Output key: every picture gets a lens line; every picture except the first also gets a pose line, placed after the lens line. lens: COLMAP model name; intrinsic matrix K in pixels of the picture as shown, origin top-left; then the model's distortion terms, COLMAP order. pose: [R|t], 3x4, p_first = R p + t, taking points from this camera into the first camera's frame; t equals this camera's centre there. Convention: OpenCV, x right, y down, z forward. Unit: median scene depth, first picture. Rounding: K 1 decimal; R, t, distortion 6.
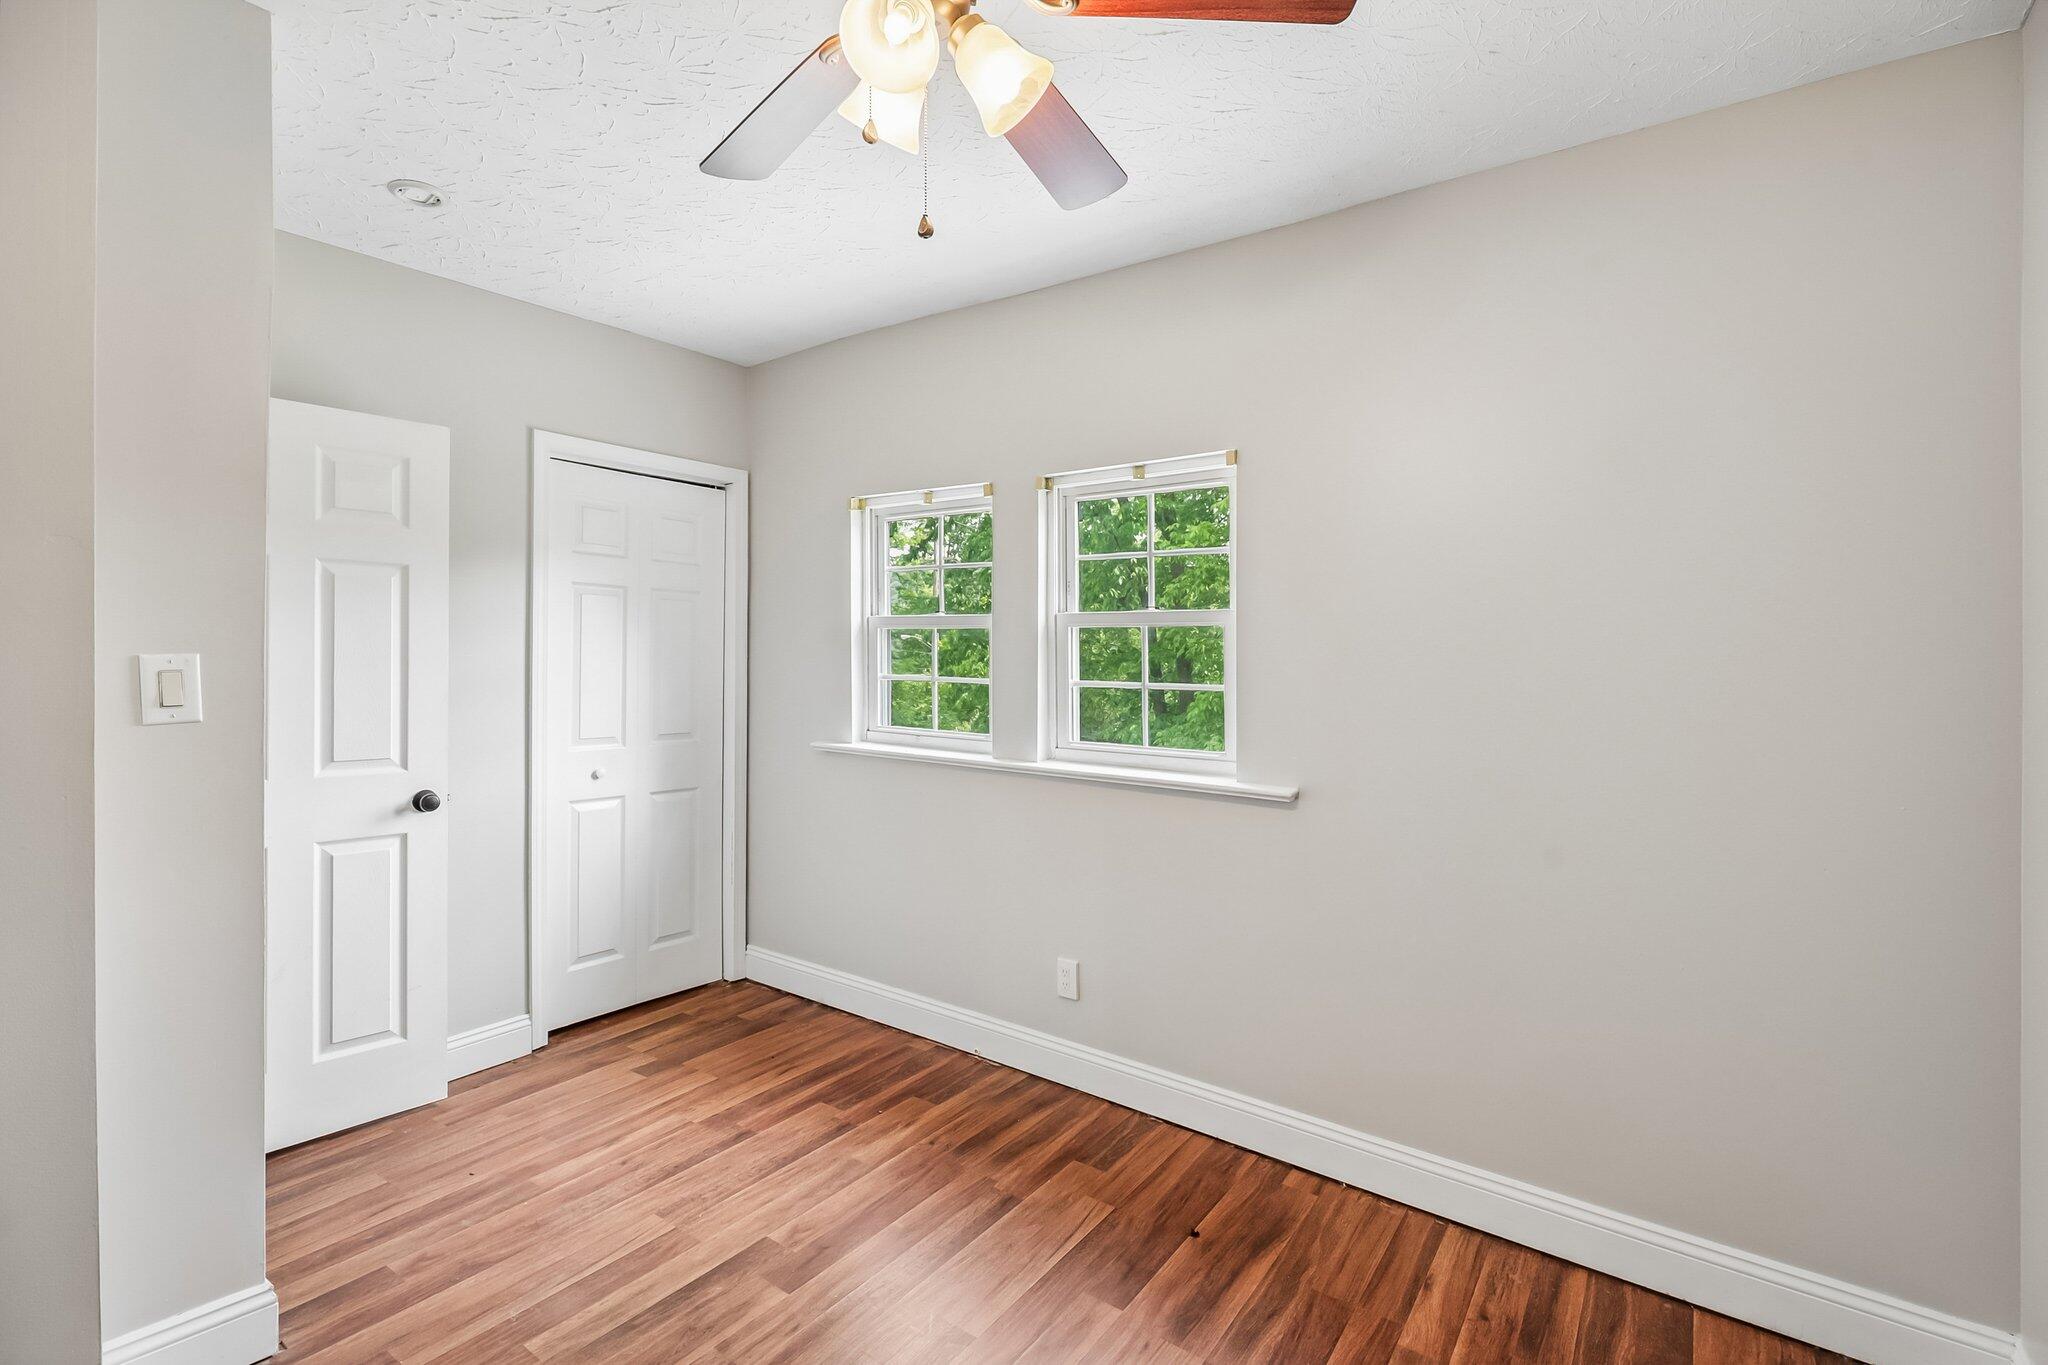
lens RADIAL K [[950.7, 0, 1020.6], [0, 950.7, 670.6], [0, 0, 1]] dist [0.000990, 0.000686]
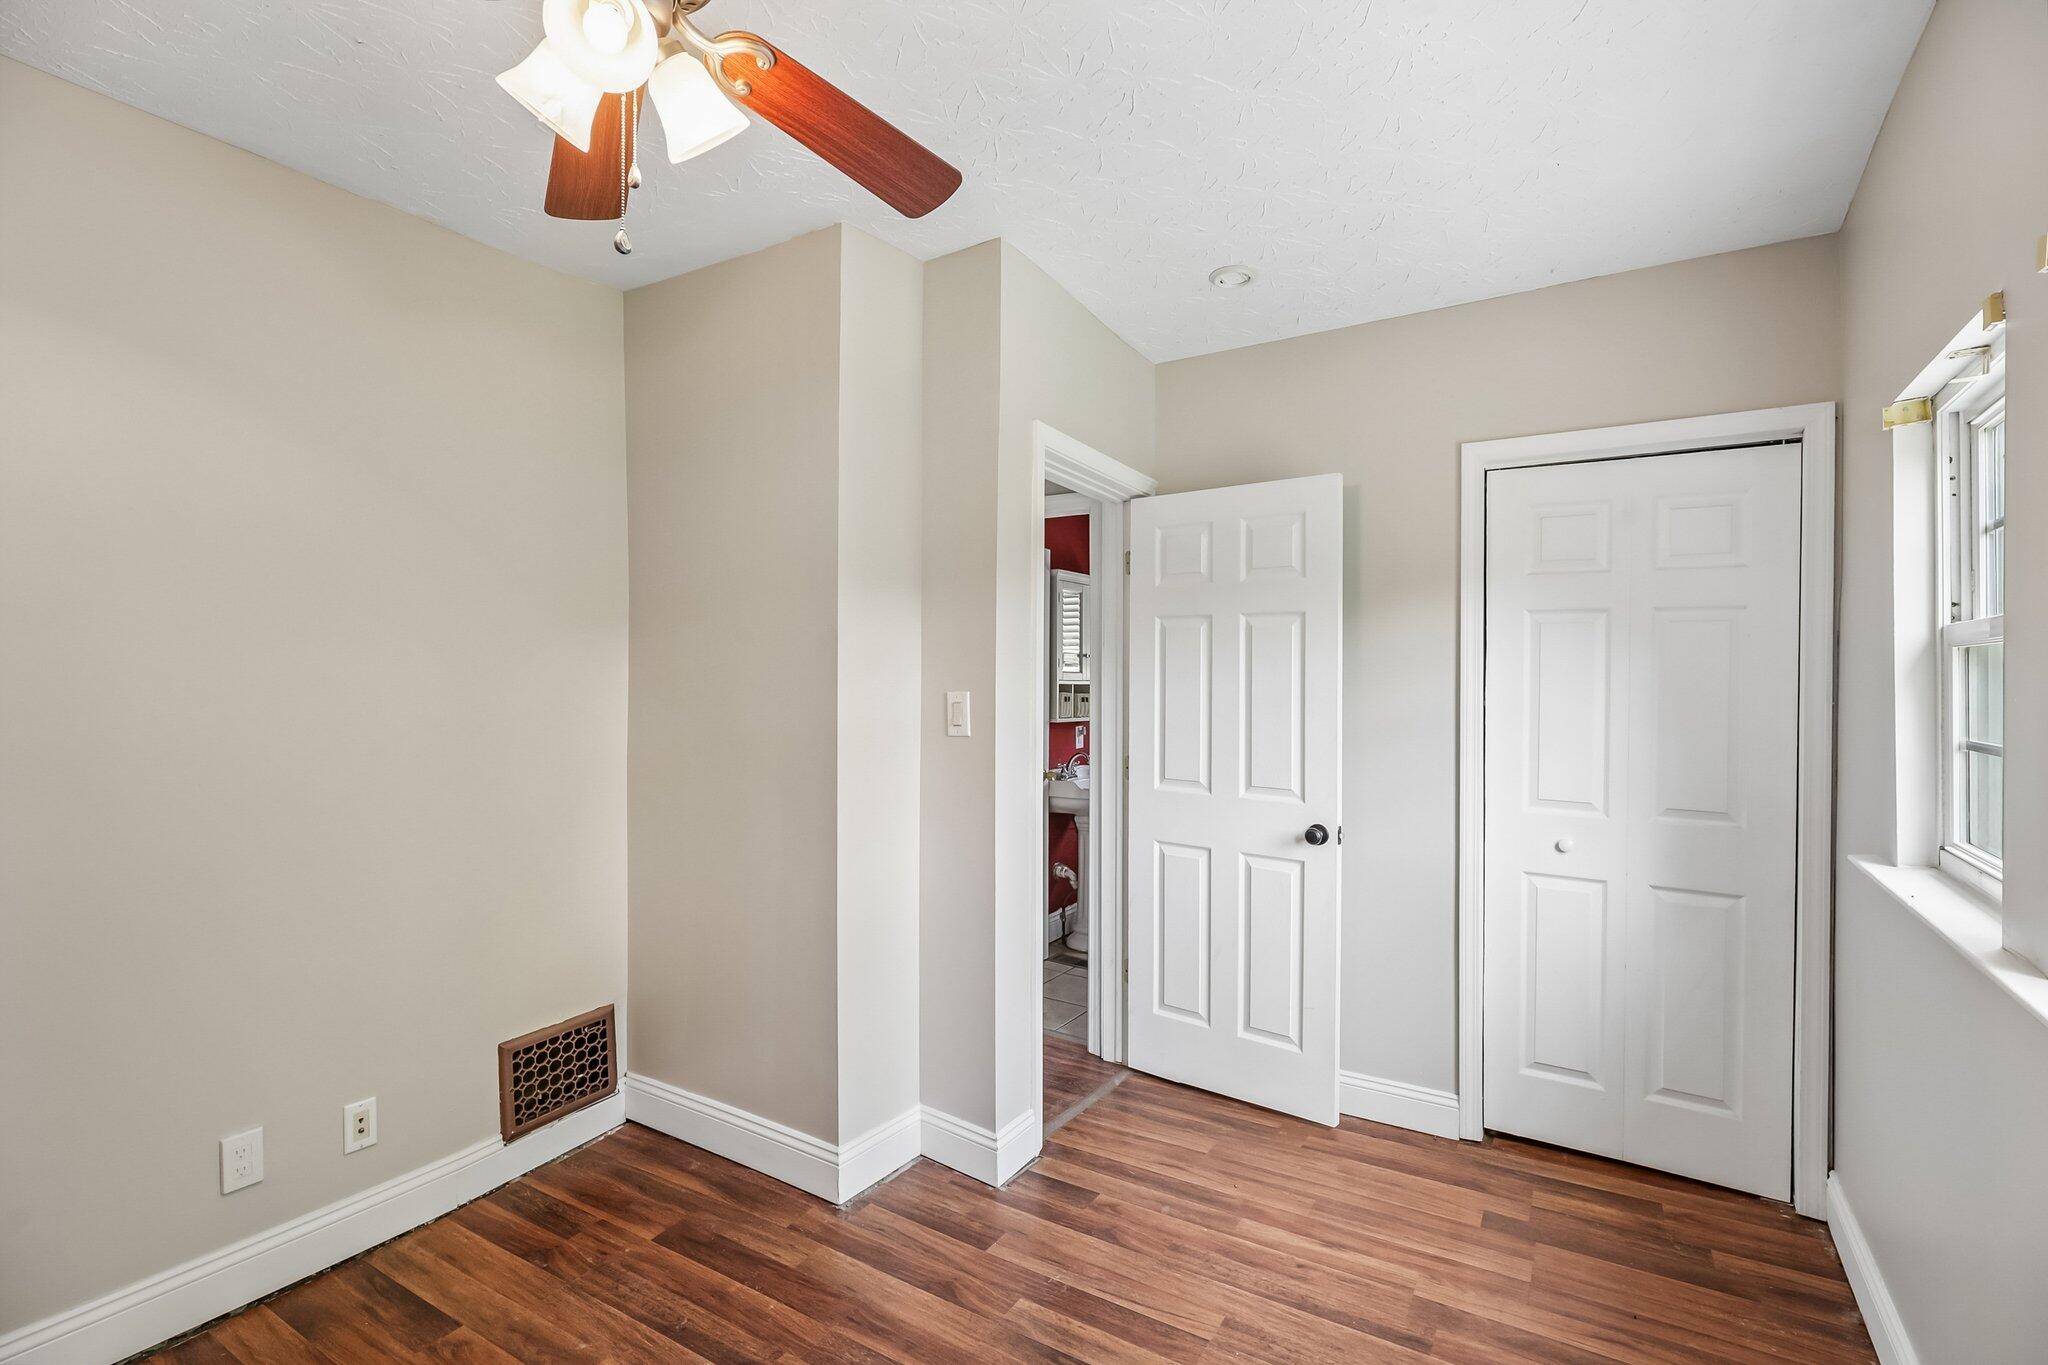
lens RADIAL K [[920.7, 0, 981.0], [0, 920.7, 710.5], [0, 0, 1]] dist [-0.000267, 0.000266]
pose [[0.073753, 0.018136, -0.997112, 0.360963], [-0.025581, 0.999540, 0.016288, -0.007353], [0.996948, 0.024306, 0.074183, 0.550142]]
